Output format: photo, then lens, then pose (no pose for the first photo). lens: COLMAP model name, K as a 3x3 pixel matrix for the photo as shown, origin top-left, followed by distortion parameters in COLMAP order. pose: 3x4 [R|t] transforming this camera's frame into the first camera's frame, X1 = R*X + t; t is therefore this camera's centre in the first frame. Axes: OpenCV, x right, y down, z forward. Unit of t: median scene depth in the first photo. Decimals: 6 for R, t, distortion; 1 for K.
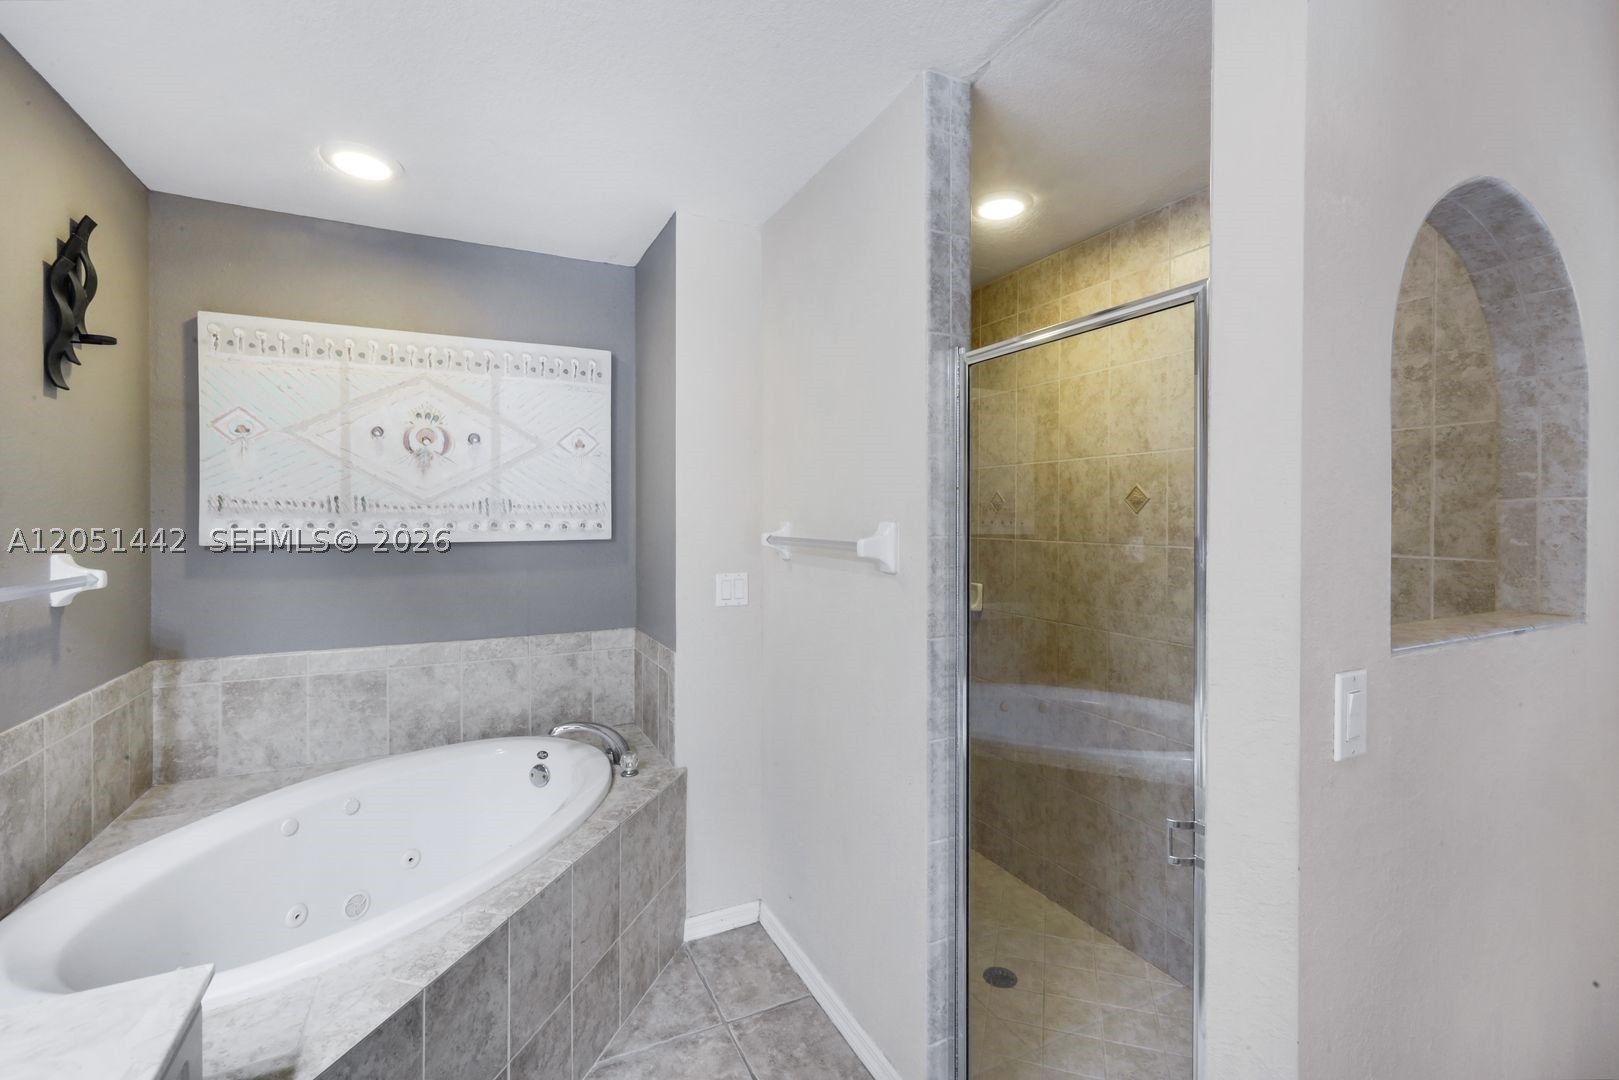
lens RADIAL K [[708.1, 0, 818.6], [0, 708.1, 521.2], [0, 0, 1]] dist [-0.002490, -0.000660]
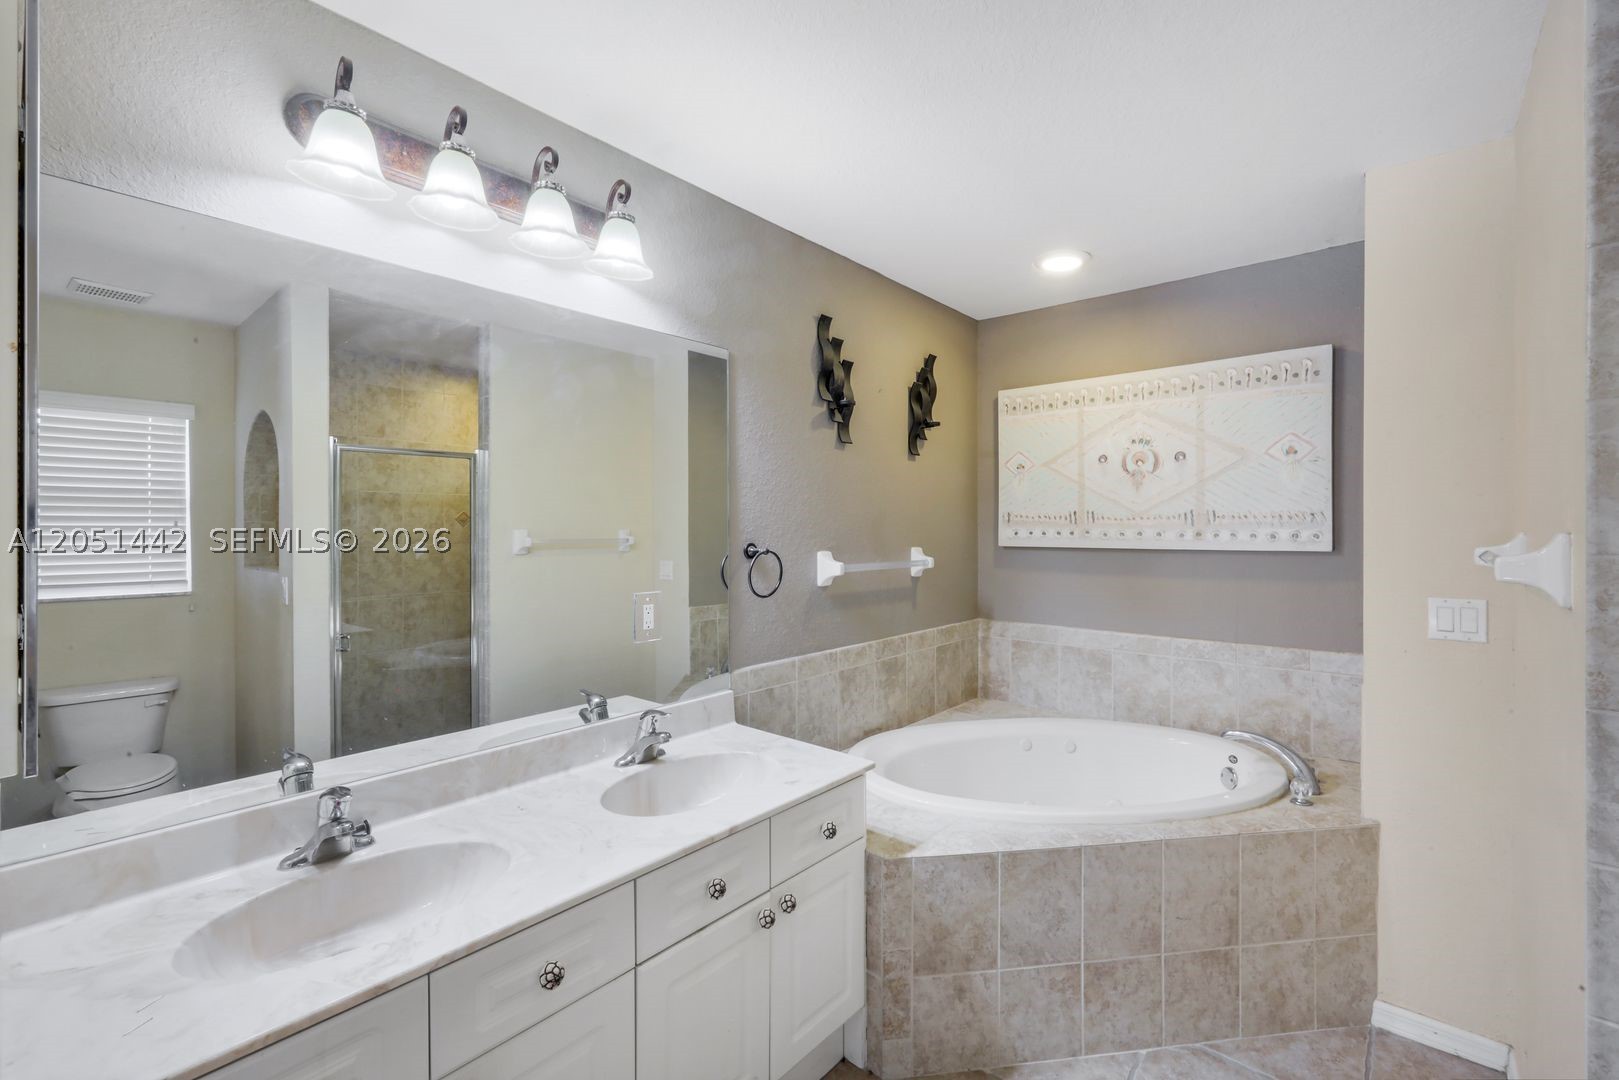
lens RADIAL K [[708.1, 0, 811.4], [0, 708.1, 531.8], [0, 0, 1]] dist [-0.002490, -0.000660]
pose [[0.377807, 0.005587, -0.925867, 0.350942], [-0.006176, 0.999975, 0.003514, 0.001254], [0.925864, 0.004391, 0.377832, 0.050417]]
